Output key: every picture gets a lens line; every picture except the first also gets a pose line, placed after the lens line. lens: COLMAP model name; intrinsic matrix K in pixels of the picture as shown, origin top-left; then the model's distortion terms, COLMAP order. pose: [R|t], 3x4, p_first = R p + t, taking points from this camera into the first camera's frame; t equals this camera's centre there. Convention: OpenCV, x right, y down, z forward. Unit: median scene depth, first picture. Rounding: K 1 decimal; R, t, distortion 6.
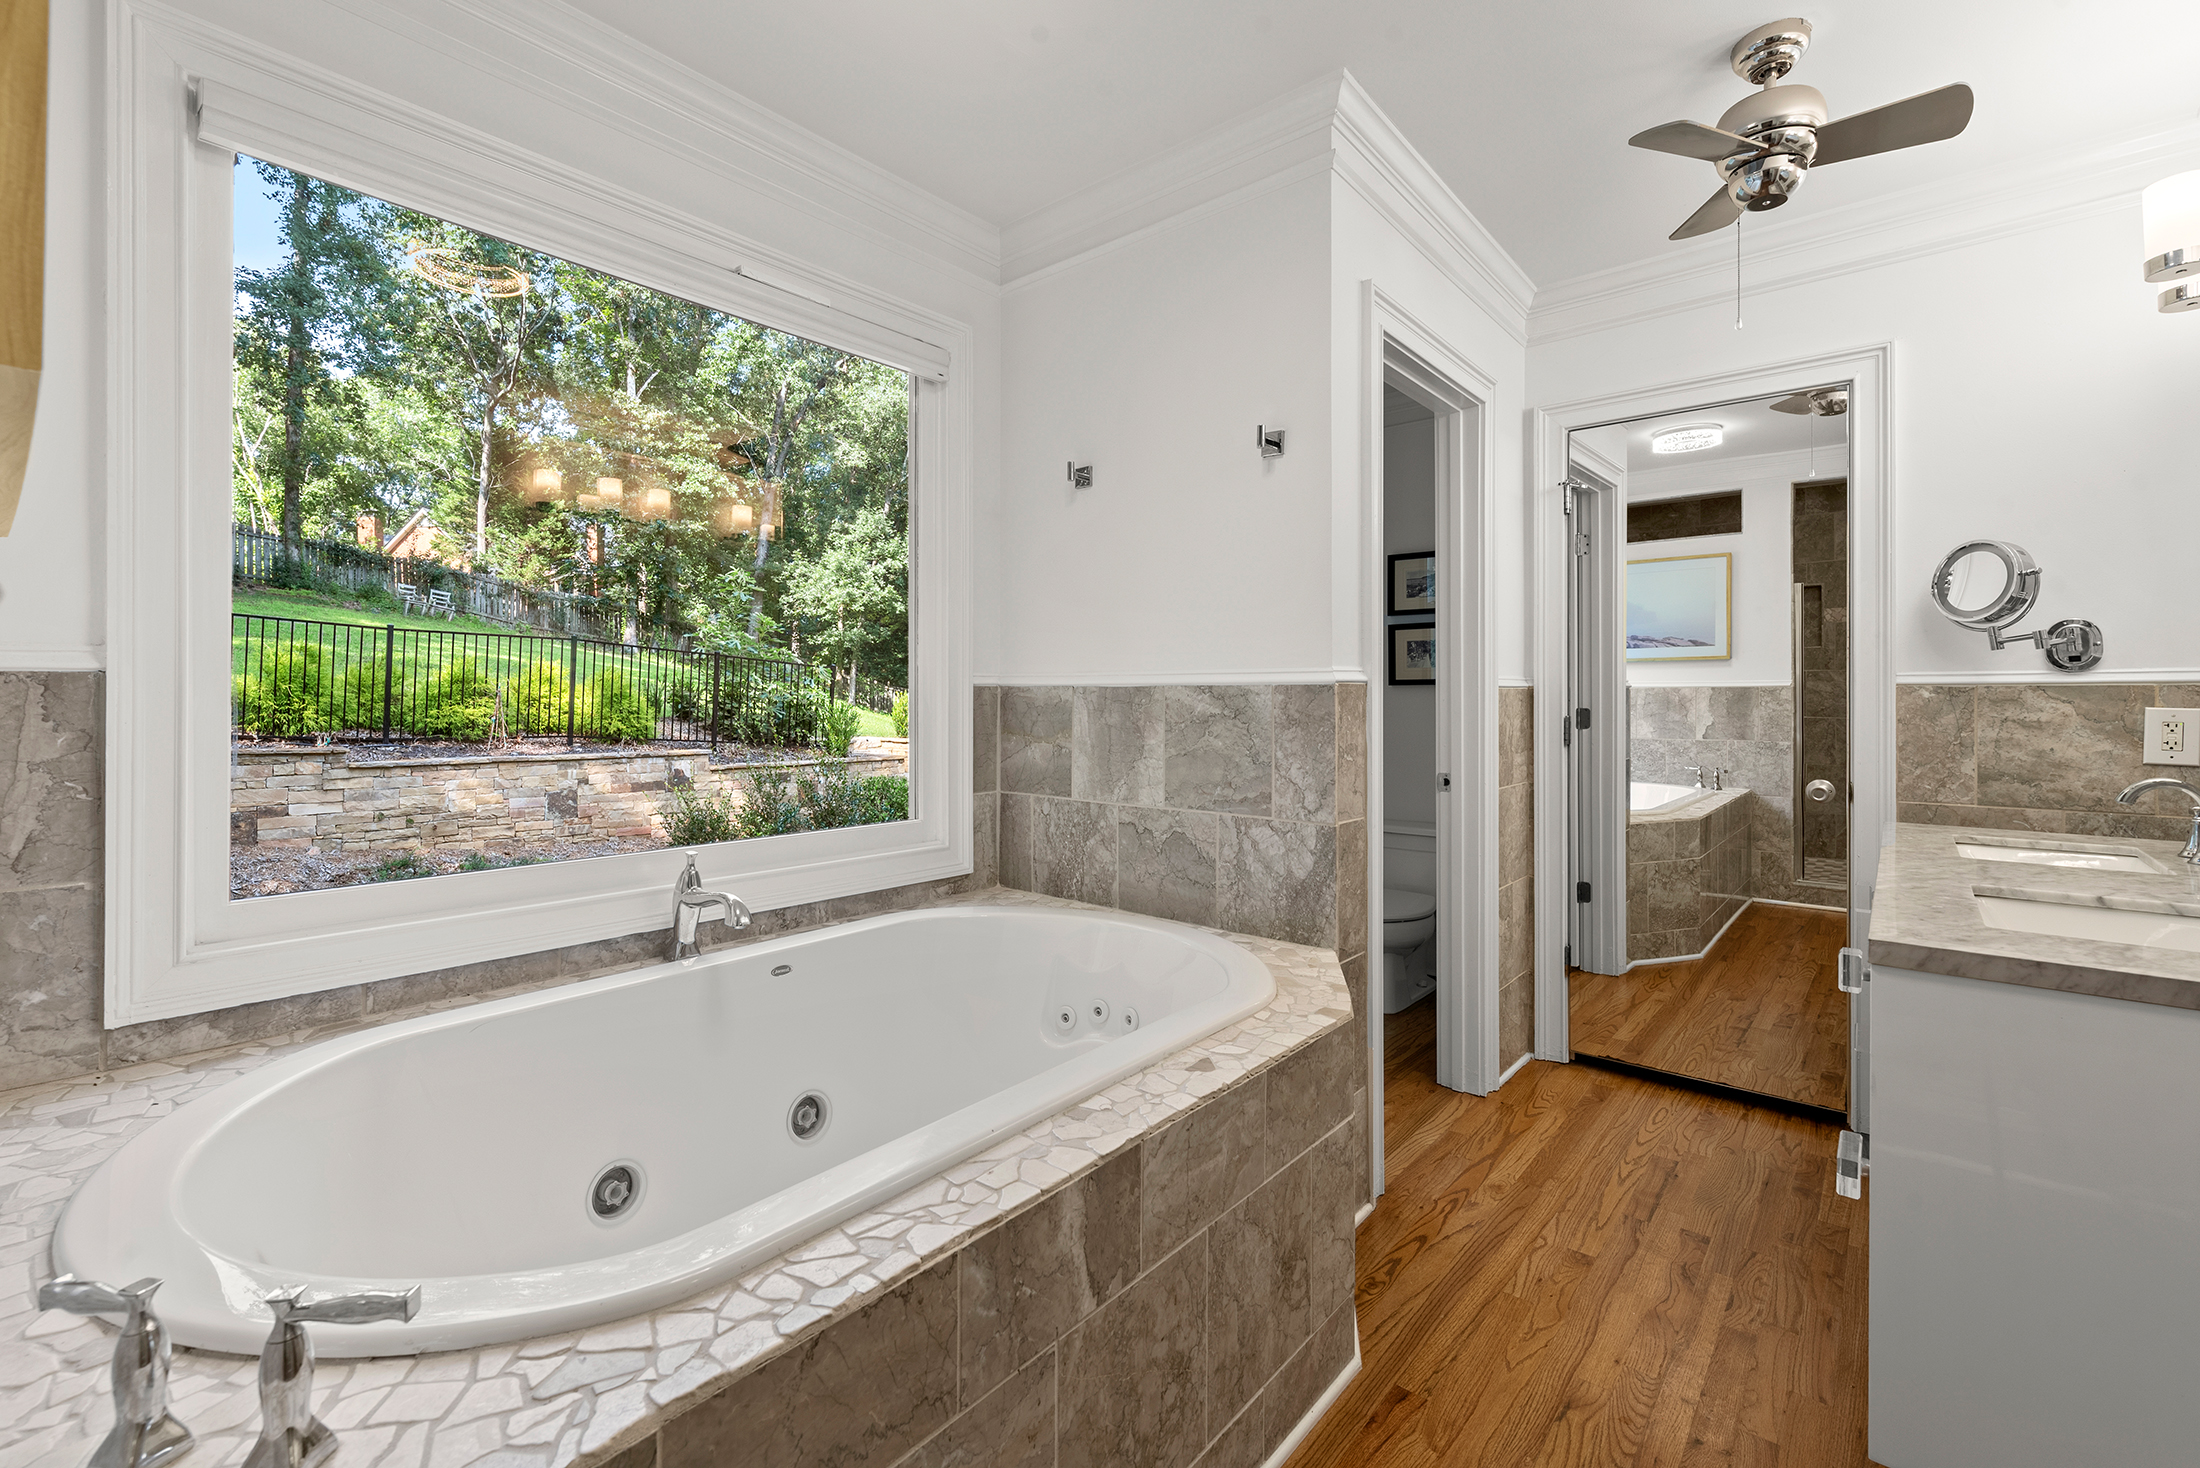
lens RADIAL K [[953.9, 0, 1080.6], [0, 953.9, 694.5], [0, 0, 1]] dist [0.002471, -0.000172]
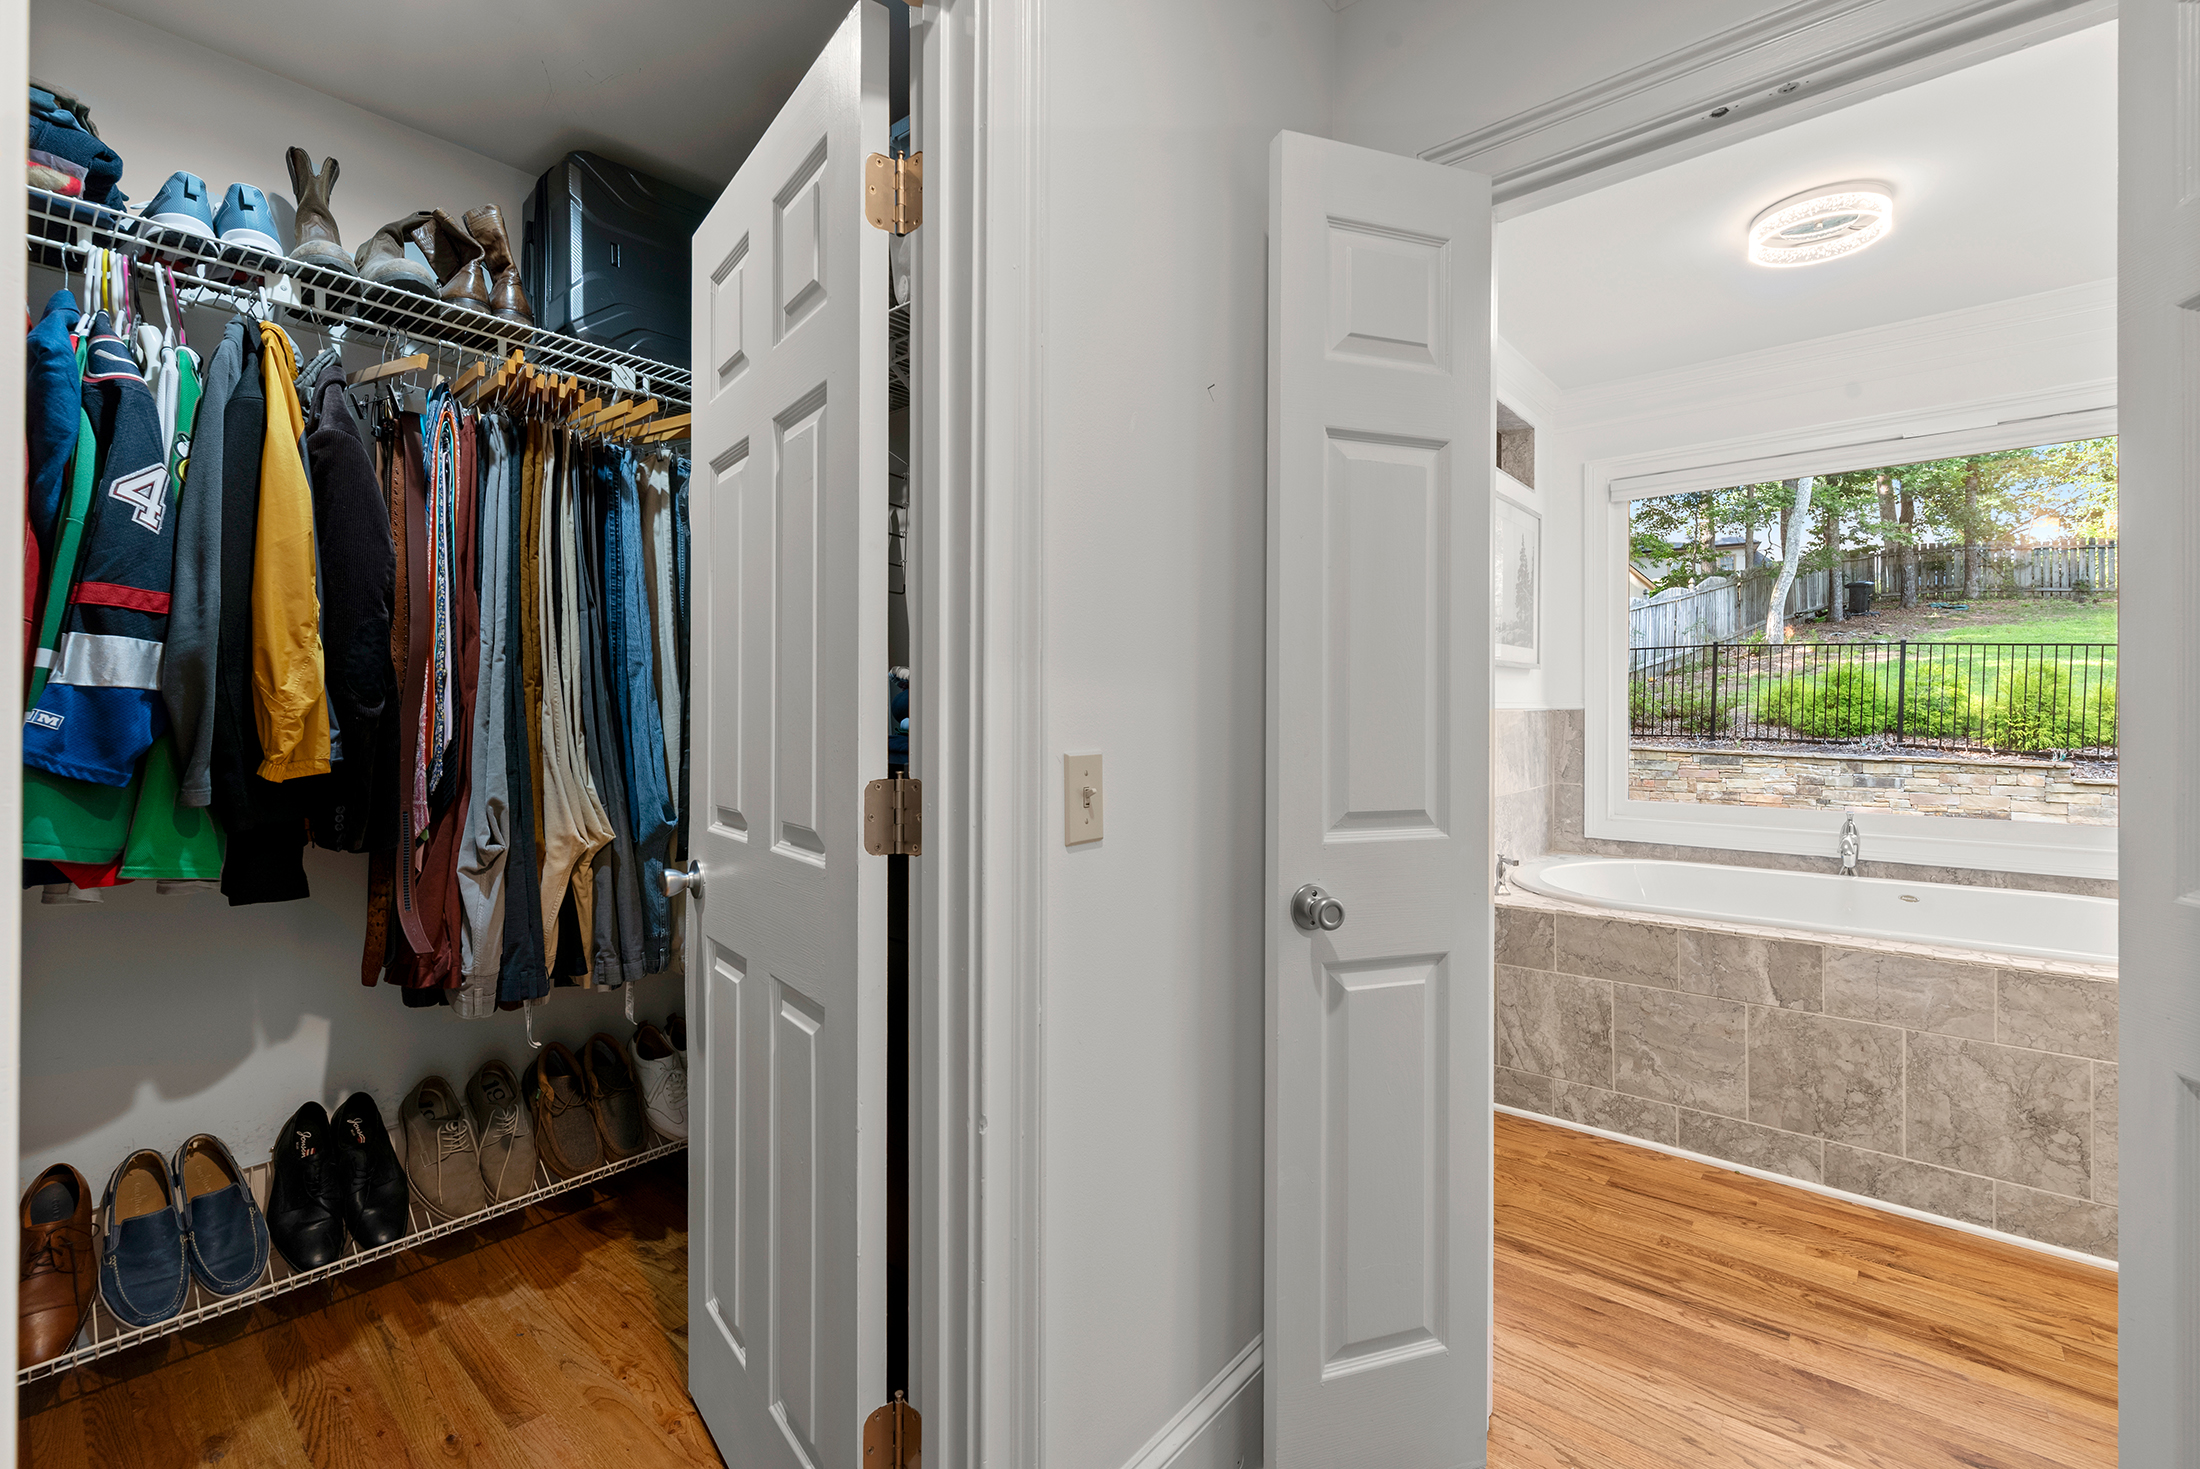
lens RADIAL K [[953.9, 0, 1096.7], [0, 953.9, 724.0], [0, 0, 1]] dist [0.002471, -0.000172]
pose [[0.002251, 0.009079, -0.999956, 1.451776], [0.004212, 0.999950, 0.009088, -0.008951], [0.999989, -0.004233, 0.002212, -0.355015]]
